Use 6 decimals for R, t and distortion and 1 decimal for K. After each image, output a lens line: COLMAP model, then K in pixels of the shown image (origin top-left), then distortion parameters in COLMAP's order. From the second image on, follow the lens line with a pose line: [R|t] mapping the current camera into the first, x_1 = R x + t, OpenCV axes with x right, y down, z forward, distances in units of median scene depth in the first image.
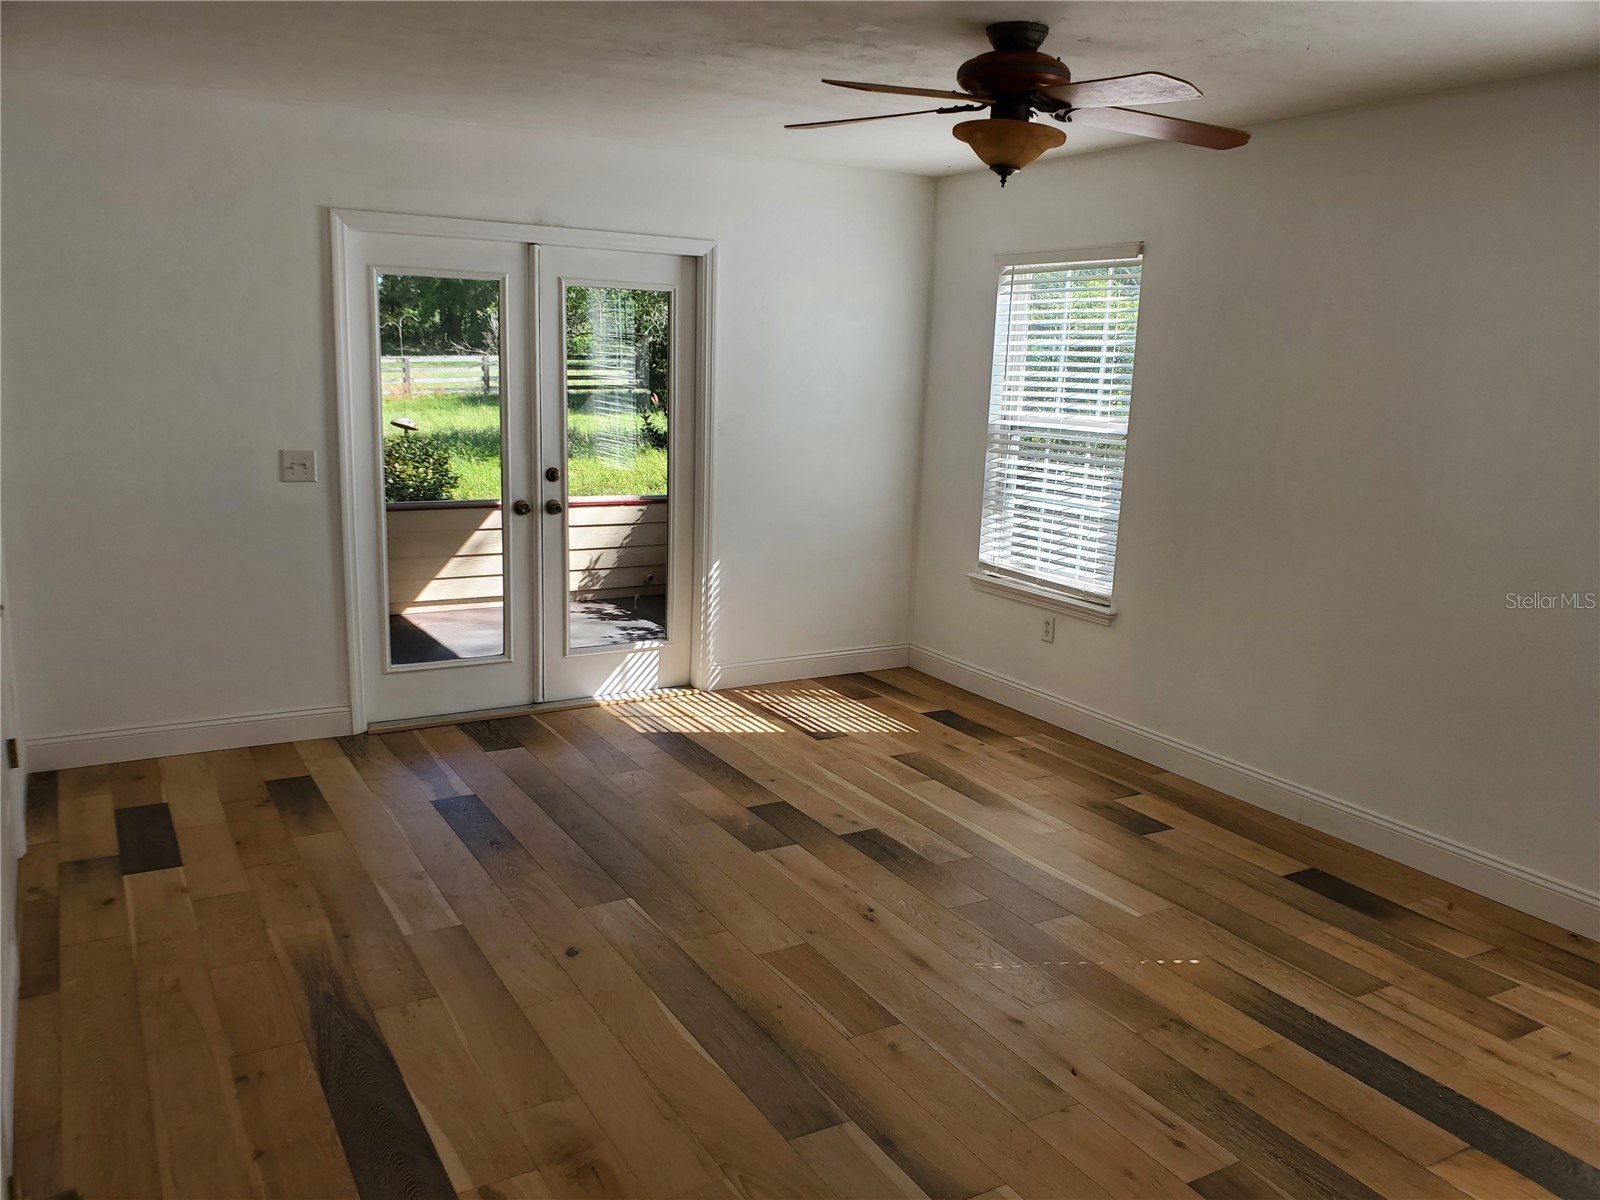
lens RADIAL K [[1219.2, 0, 800.0], [0, 1219.2, 600.0], [0, 0, 1]] dist [0.016714, 0.008308]
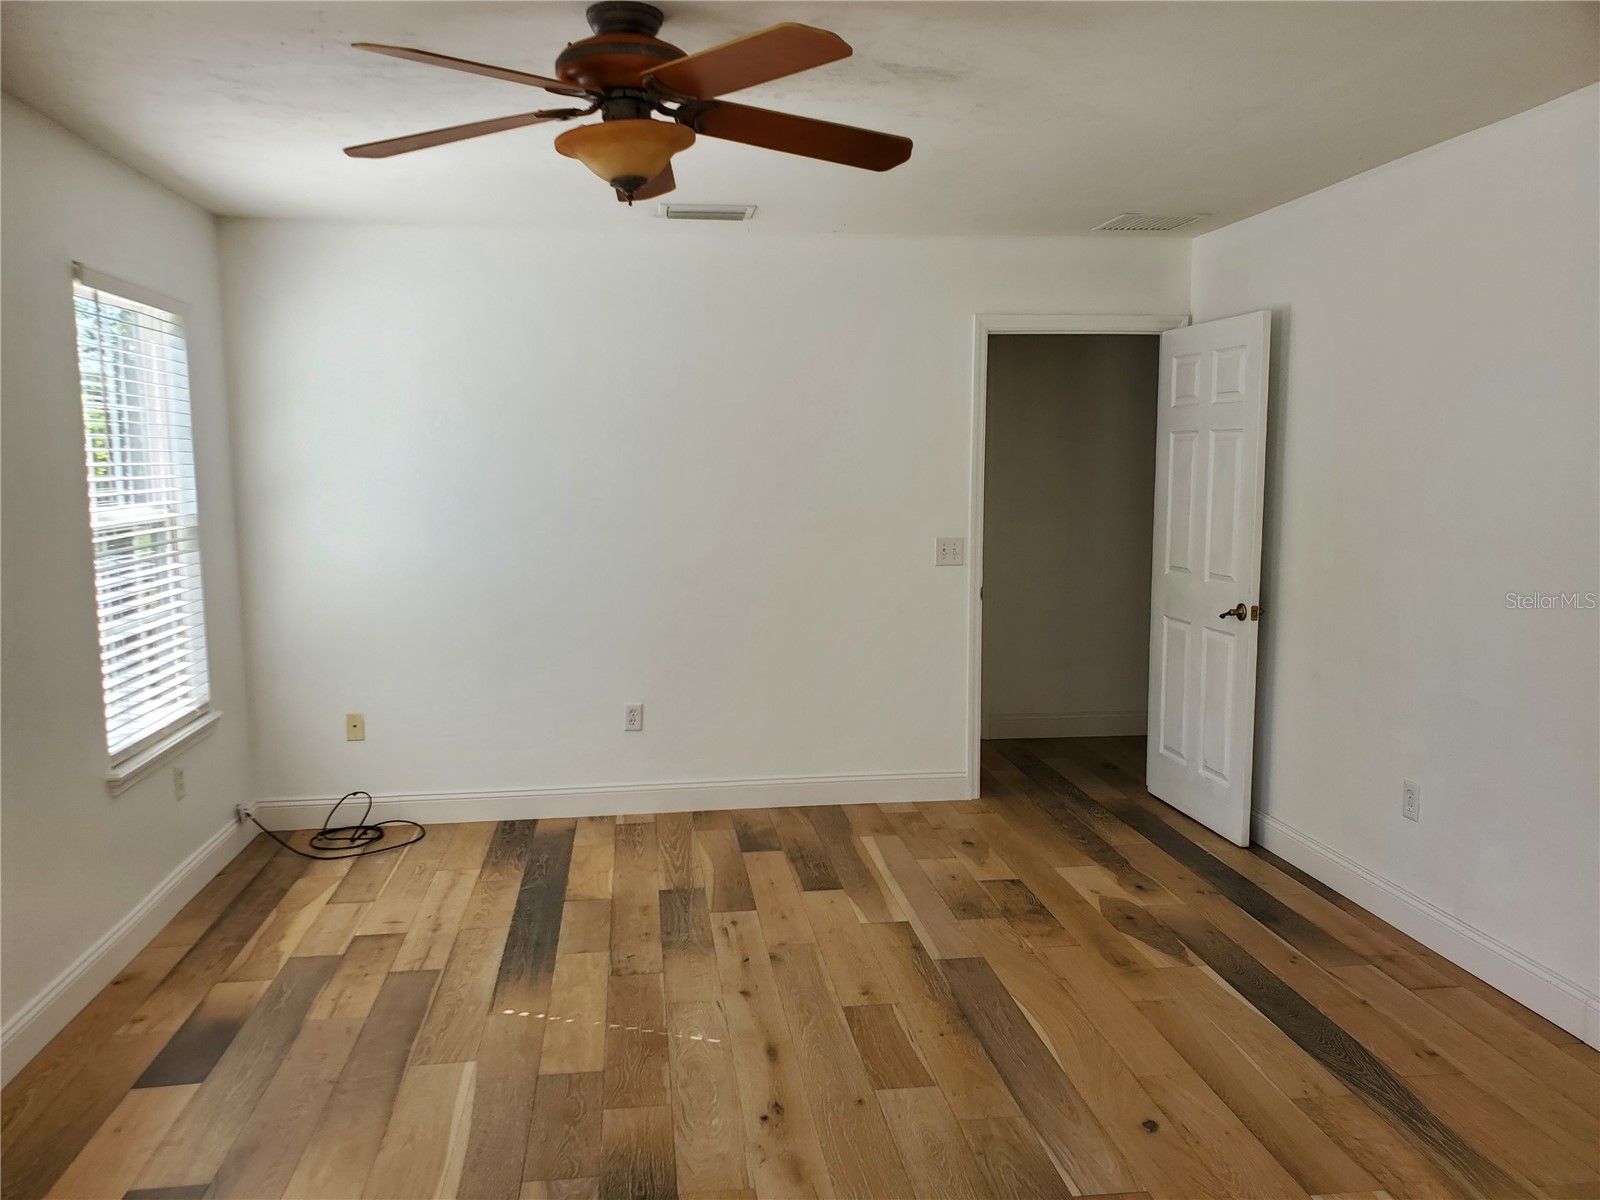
lens RADIAL K [[1219.2, 0, 800.0], [0, 1219.2, 600.0], [0, 0, 1]] dist [0.016714, 0.008308]
pose [[-0.919699, -0.074679, 0.385456, -0.238249], [0.053882, 0.948449, 0.312315, -0.301779], [-0.388909, 0.308005, -0.868264, 1.556675]]
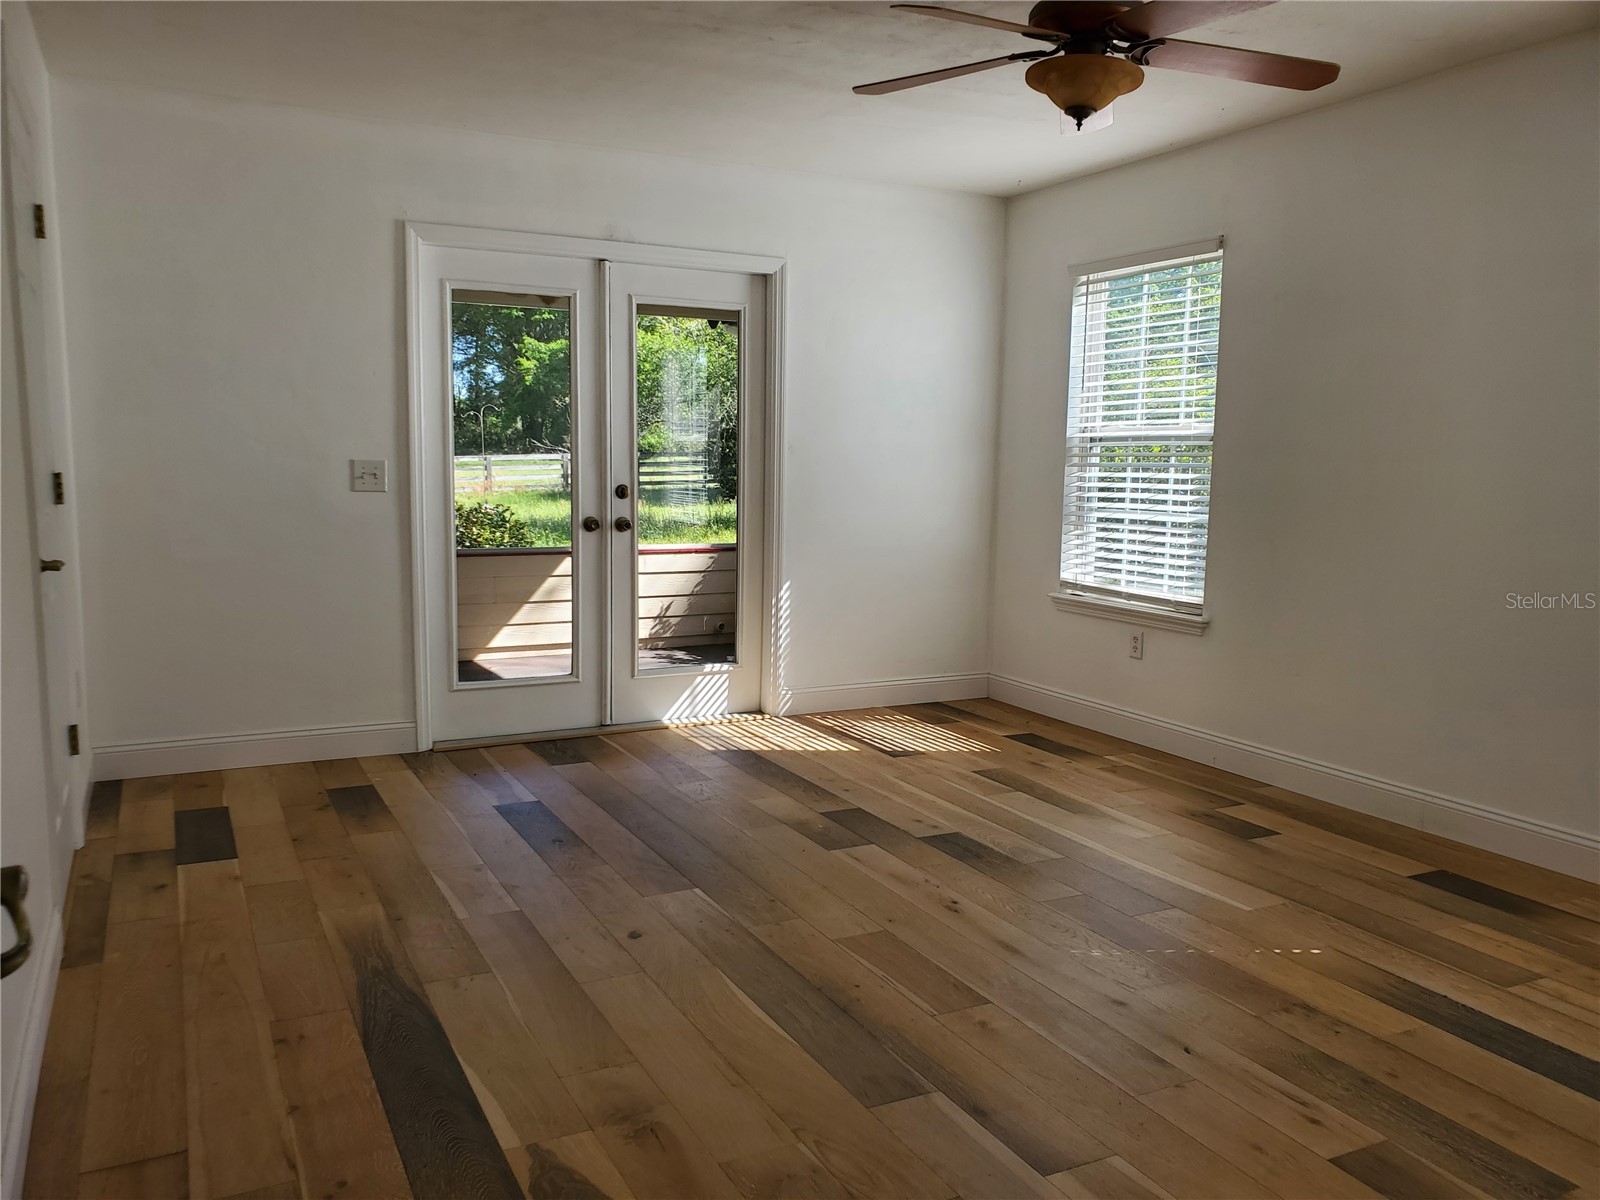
lens RADIAL K [[1219.2, 0, 800.0], [0, 1219.2, 600.0], [0, 0, 1]] dist [0.016714, 0.008308]
pose [[0.998144, -0.011888, -0.059730, -0.001097], [0.006742, 0.996304, -0.085635, 0.103108], [0.060527, 0.085073, 0.994535, 0.050906]]
